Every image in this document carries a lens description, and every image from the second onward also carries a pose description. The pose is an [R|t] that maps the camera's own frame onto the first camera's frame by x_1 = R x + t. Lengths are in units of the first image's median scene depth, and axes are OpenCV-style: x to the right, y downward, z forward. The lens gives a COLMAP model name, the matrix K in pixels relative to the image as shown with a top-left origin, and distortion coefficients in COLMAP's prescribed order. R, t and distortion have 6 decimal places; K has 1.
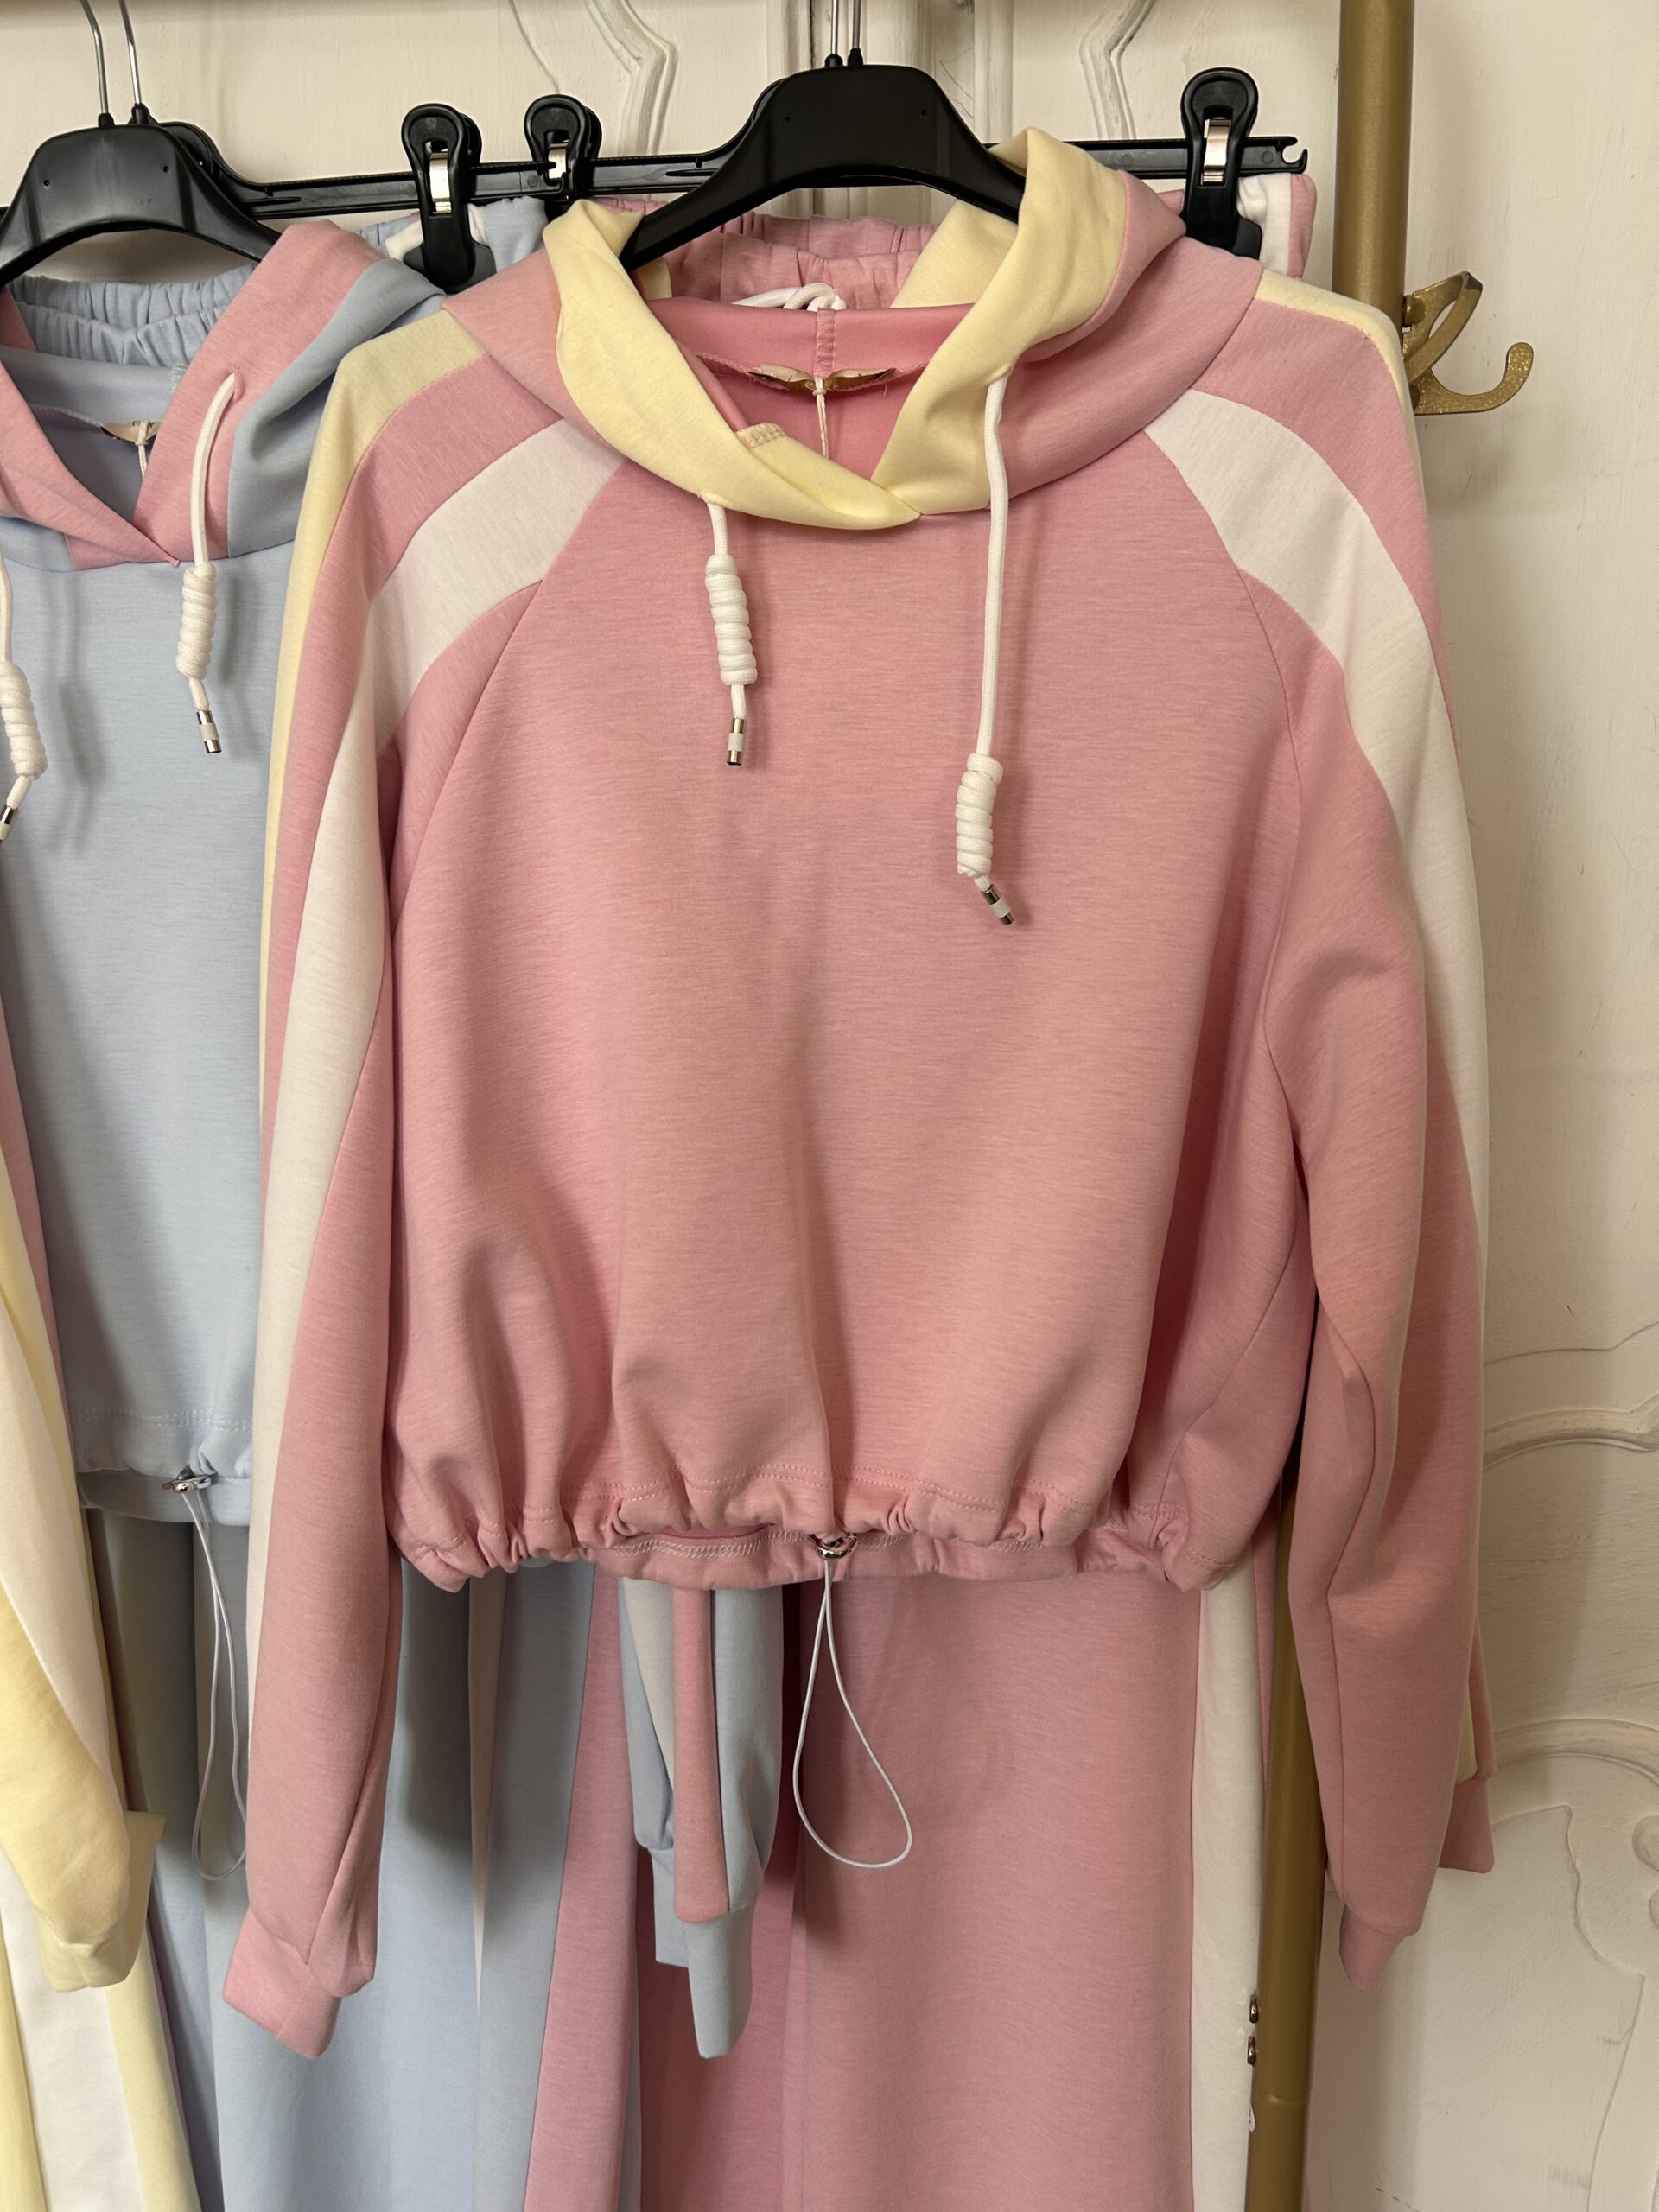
lens RADIAL K [[1685.7, 0, 821.0], [0, 1685.7, 1090.8], [0, 0, 1]] dist [0.025745, -0.031799]
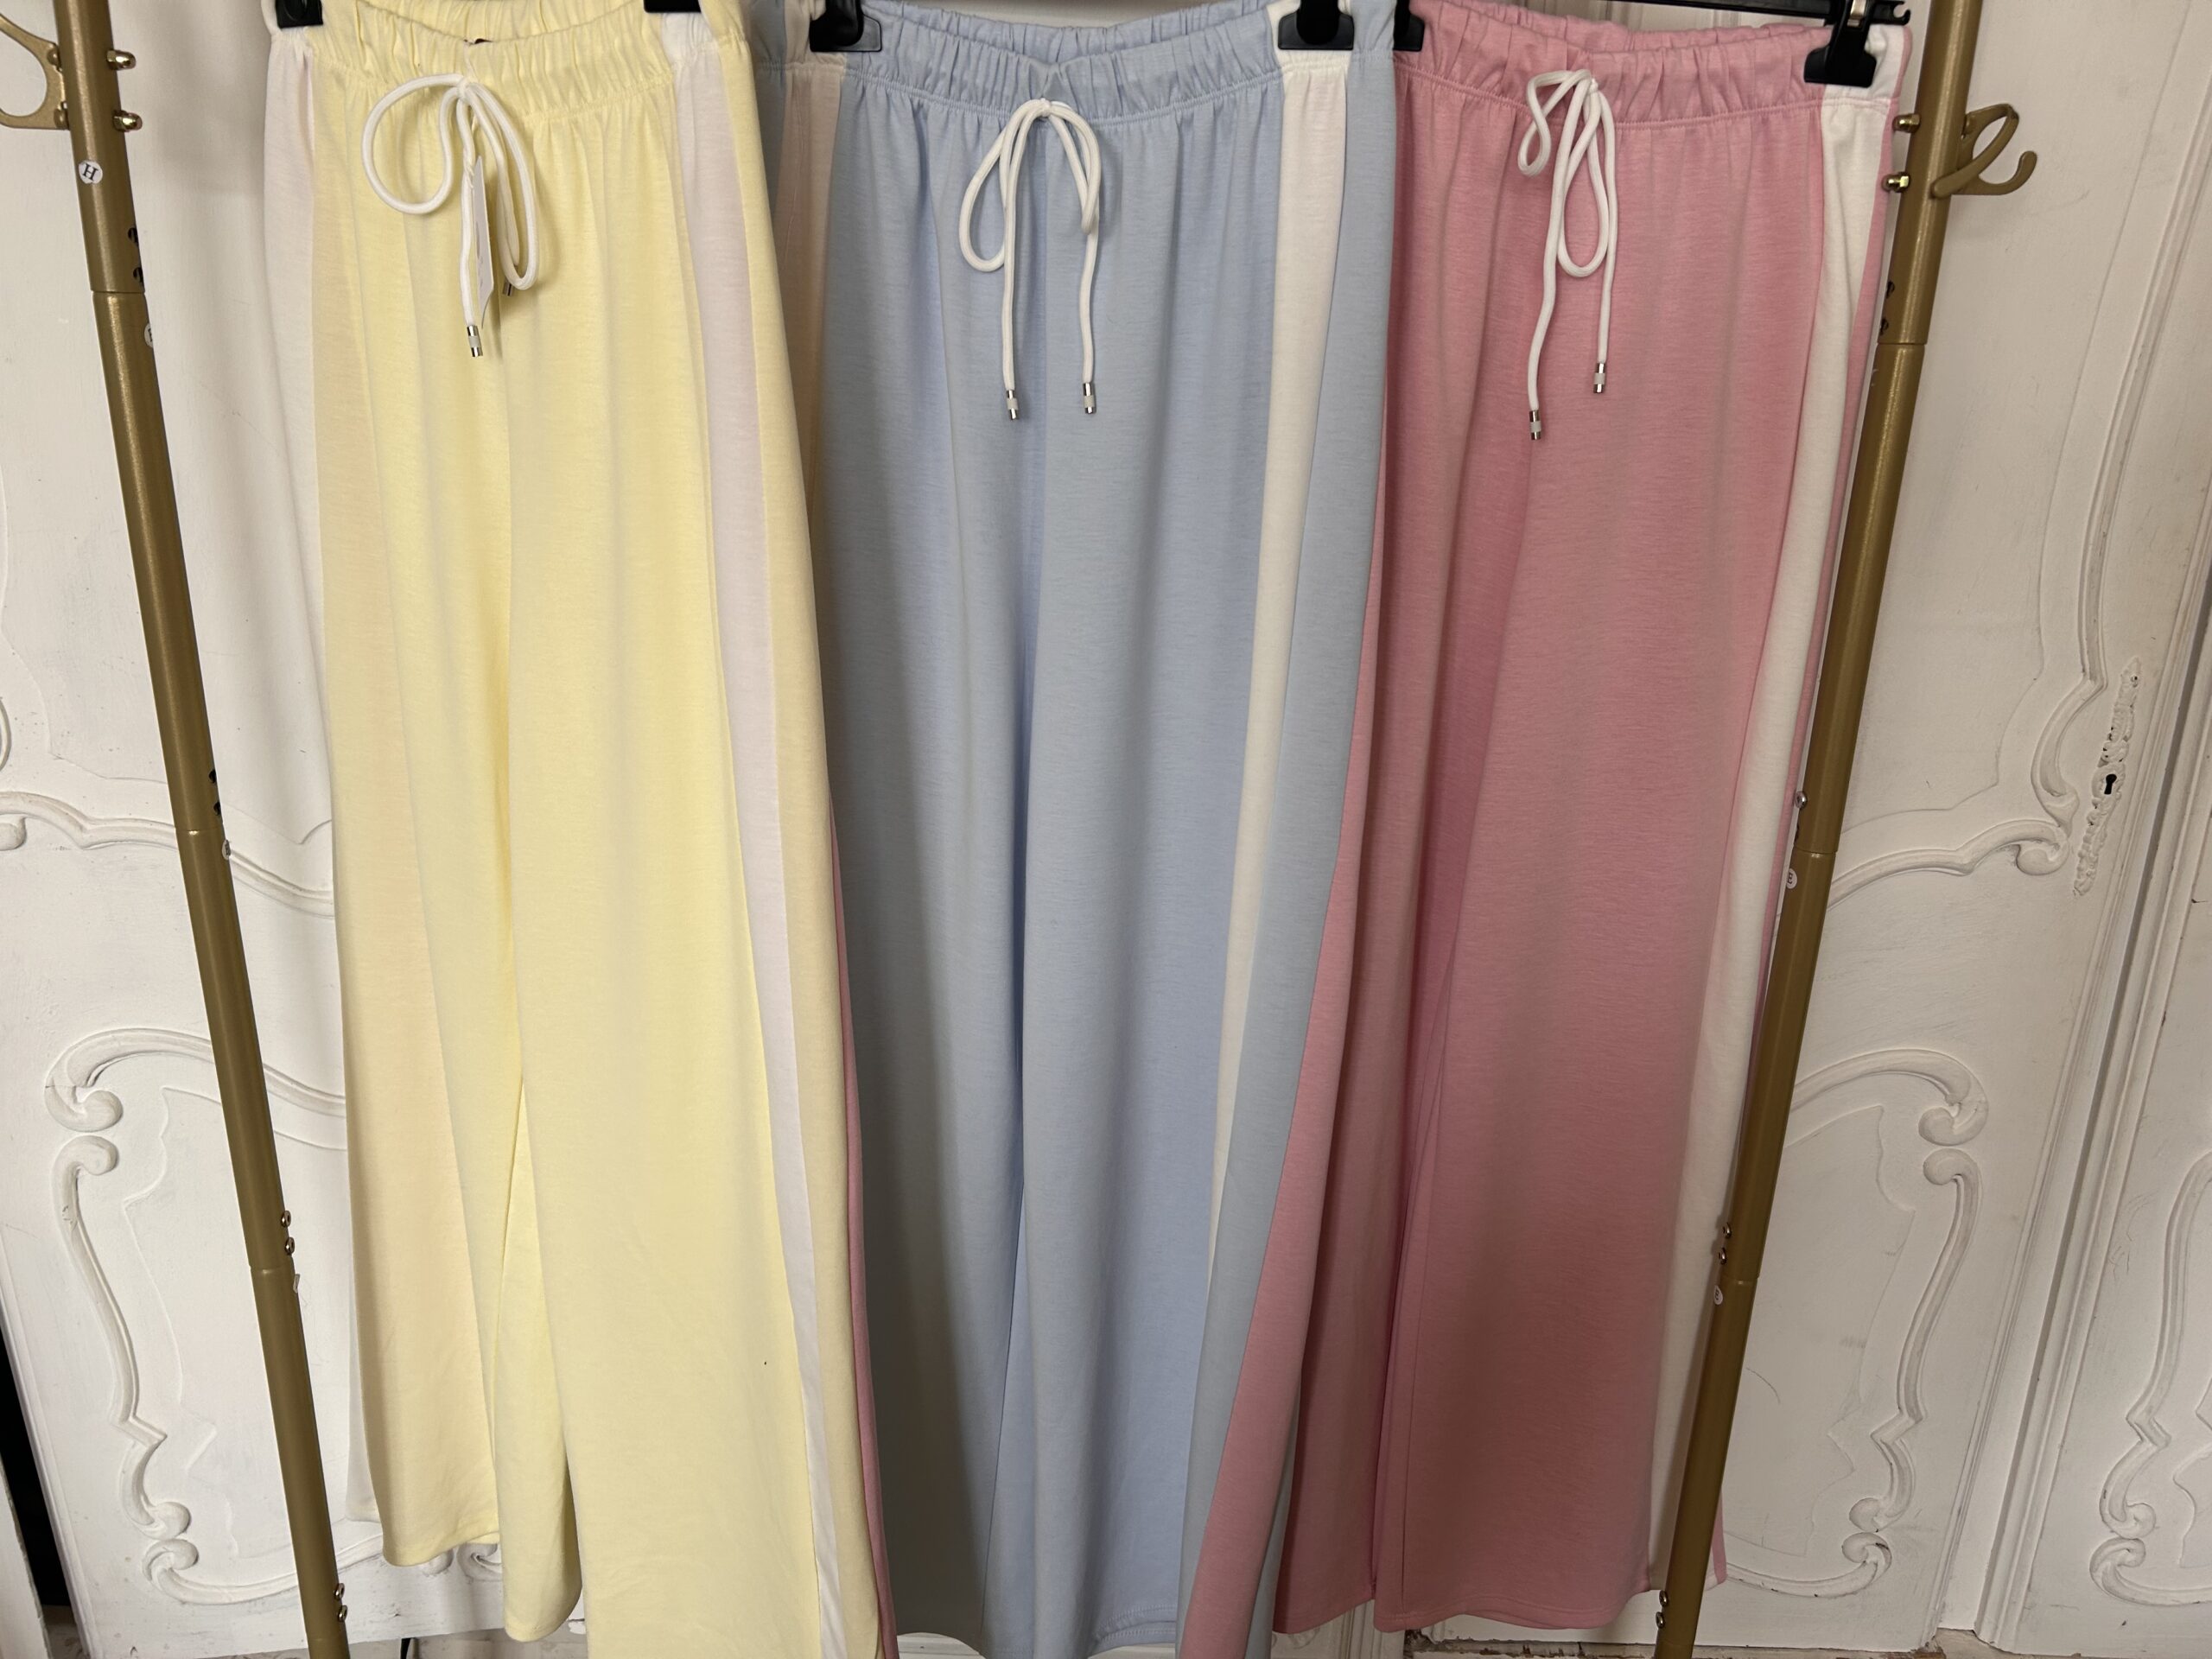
lens RADIAL K [[1685.7, 0, 1095.1], [0, 1685.7, 839.6], [0, 0, 1]] dist [0.025745, -0.031799]
pose [[0.986001, -0.023355, 0.165096, -0.662533], [-0.004511, 0.986043, 0.166427, -0.083306], [-0.166678, -0.164842, 0.972134, -0.422144]]
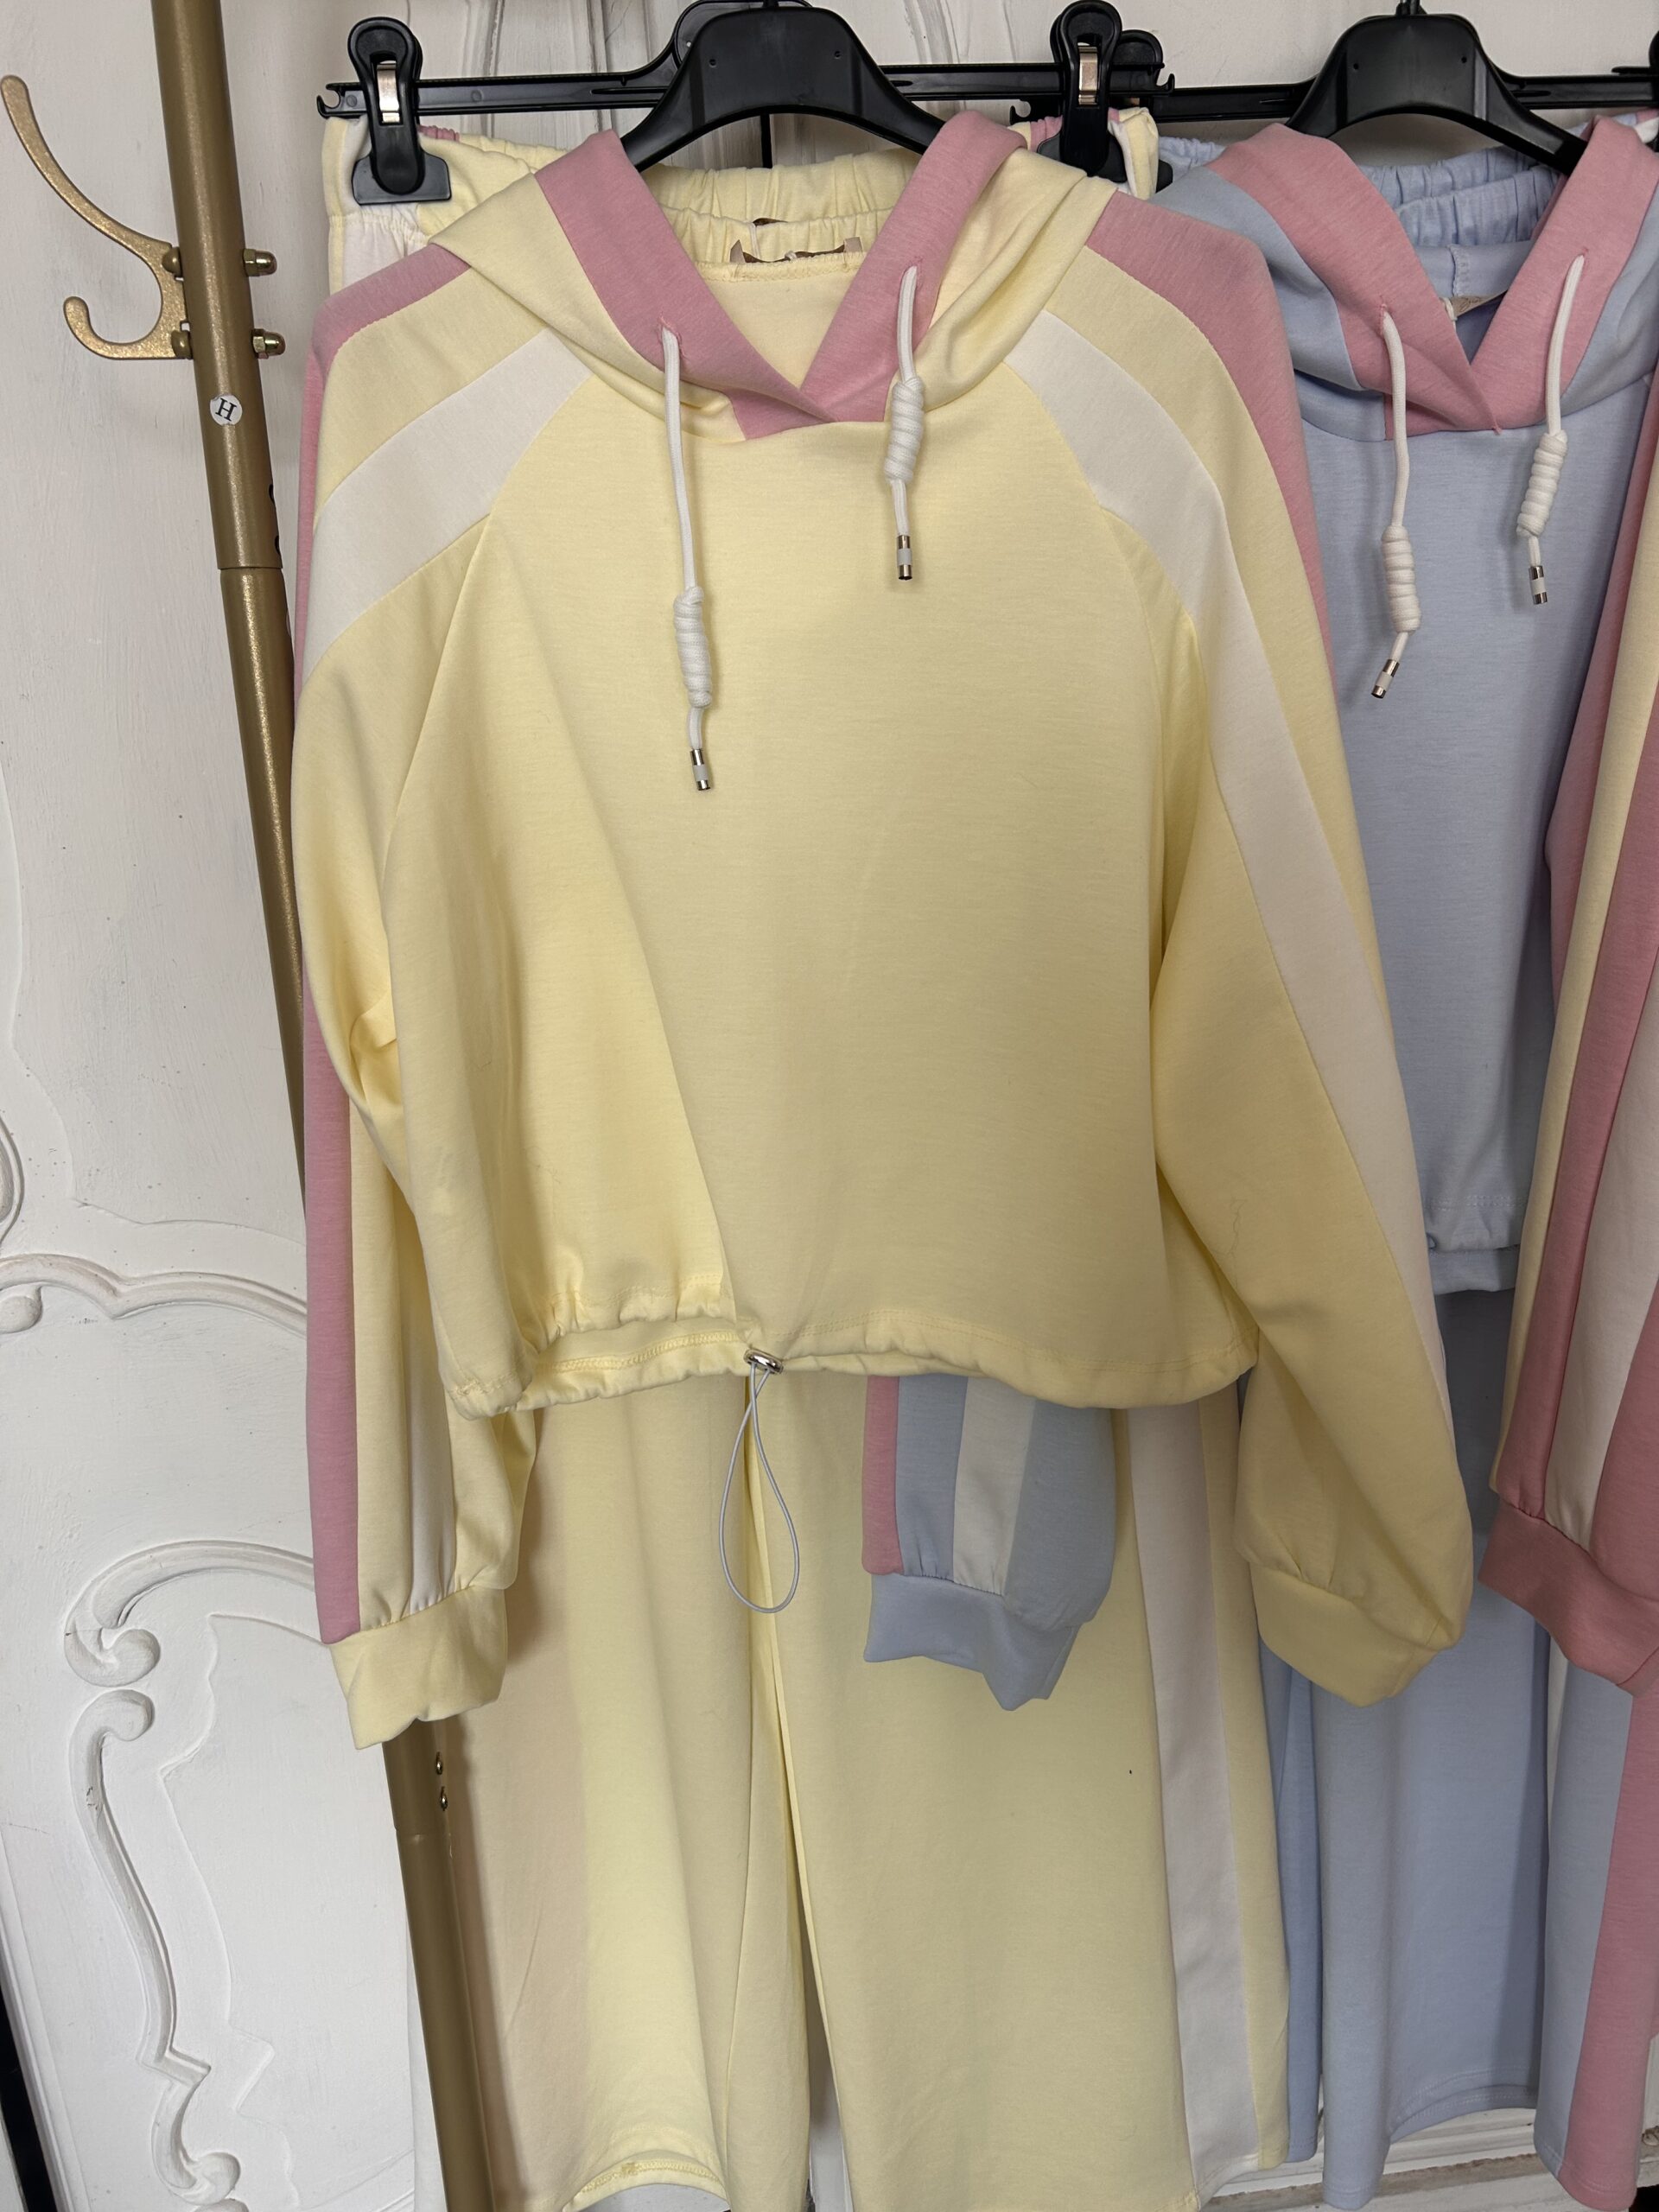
lens RADIAL K [[1685.7, 0, 821.4], [0, 1685.7, 1105.0], [0, 0, 1]] dist [0.025745, -0.031799]
pose [[0.959757, -0.116264, 0.255633, -1.207110], [0.094645, 0.990934, 0.095349, -0.022051], [-0.264401, -0.067318, 0.962060, 0.018292]]
